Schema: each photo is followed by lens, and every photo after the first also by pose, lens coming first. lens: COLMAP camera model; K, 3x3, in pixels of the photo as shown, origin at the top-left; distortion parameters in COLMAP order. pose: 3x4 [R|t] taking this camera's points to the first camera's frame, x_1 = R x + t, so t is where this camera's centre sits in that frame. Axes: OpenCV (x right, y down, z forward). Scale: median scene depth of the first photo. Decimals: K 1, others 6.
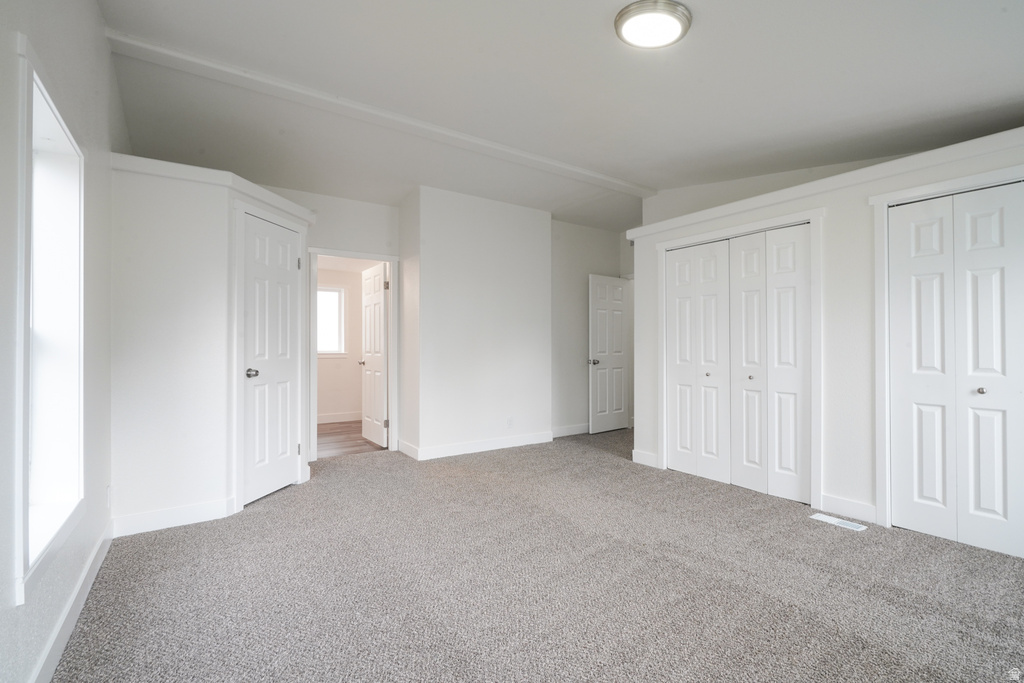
lens RADIAL K [[461.2, 0, 512.0], [0, 461.2, 341.5], [0, 0, 1]] dist [-0.001330, -0.000058]
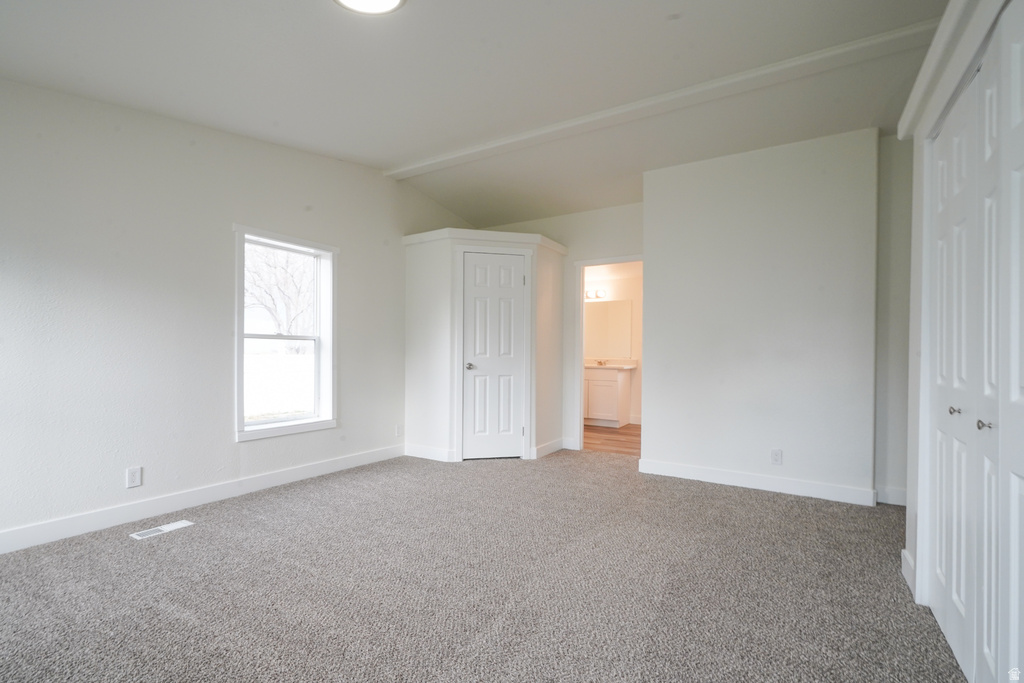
lens RADIAL K [[471.5, 0, 509.9], [0, 471.5, 354.9], [0, 0, 1]] dist [0.000658, -0.000003]
pose [[0.400044, 0.012565, -0.916410, 0.720165], [0.001515, 0.999896, 0.014371, 0.011788], [0.916495, -0.007138, 0.399983, 0.492519]]
